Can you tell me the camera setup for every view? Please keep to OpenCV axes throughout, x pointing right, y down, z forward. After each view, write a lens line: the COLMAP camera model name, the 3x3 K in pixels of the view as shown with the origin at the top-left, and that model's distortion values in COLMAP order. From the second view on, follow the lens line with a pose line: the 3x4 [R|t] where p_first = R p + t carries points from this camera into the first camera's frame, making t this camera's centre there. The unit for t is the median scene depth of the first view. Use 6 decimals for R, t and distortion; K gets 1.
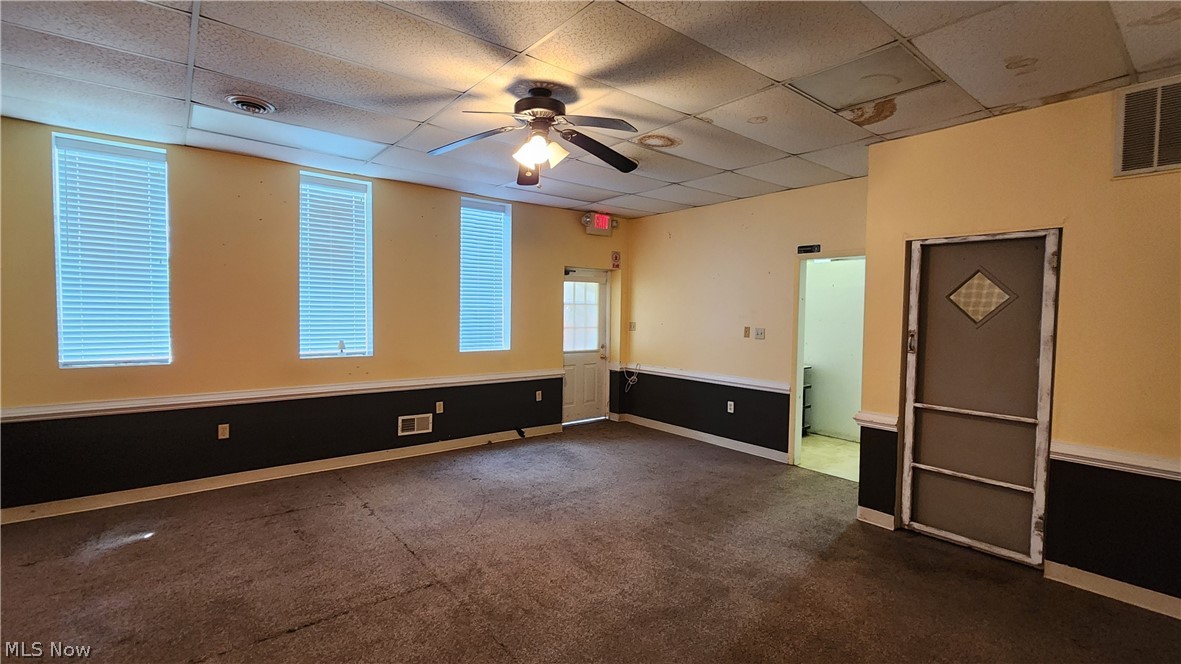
lens RADIAL K [[489.6, 0, 590.3], [0, 489.6, 332.0], [0, 0, 1]] dist [0.003280, -0.000264]
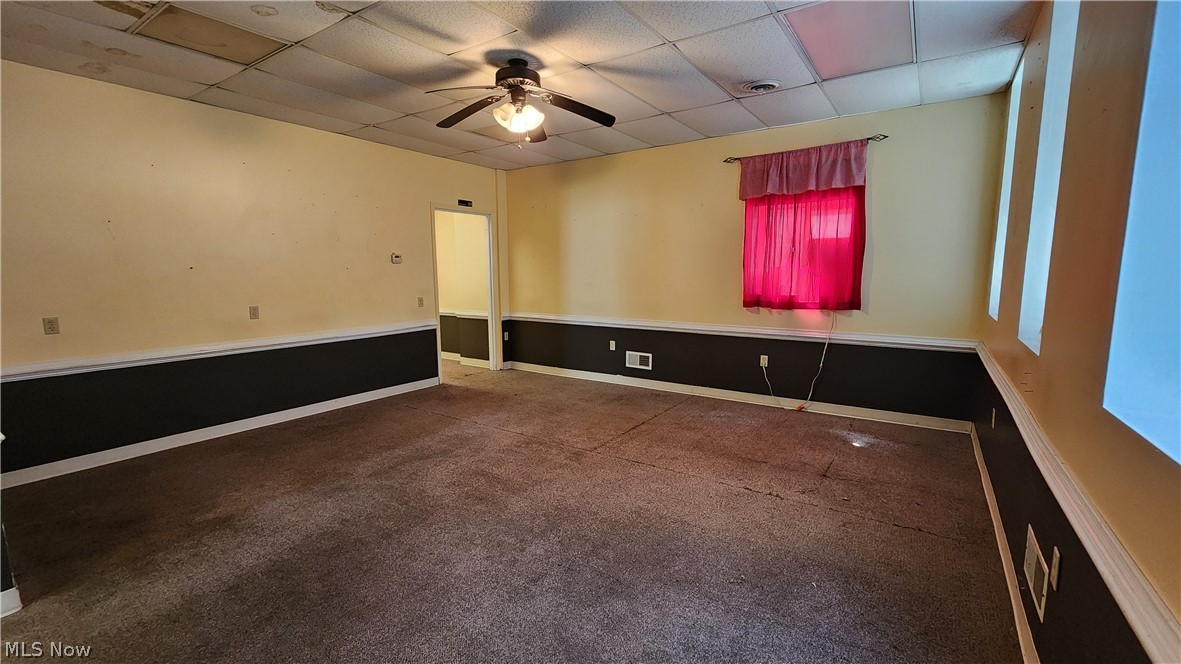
lens RADIAL K [[489.6, 0, 593.7], [0, 489.6, 322.3], [0, 0, 1]] dist [0.003280, -0.000264]
pose [[-0.954876, 0.023429, -0.296079, 0.081744], [-0.022744, 0.988188, 0.151549, -0.059504], [0.296133, 0.151444, -0.943064, 2.006258]]
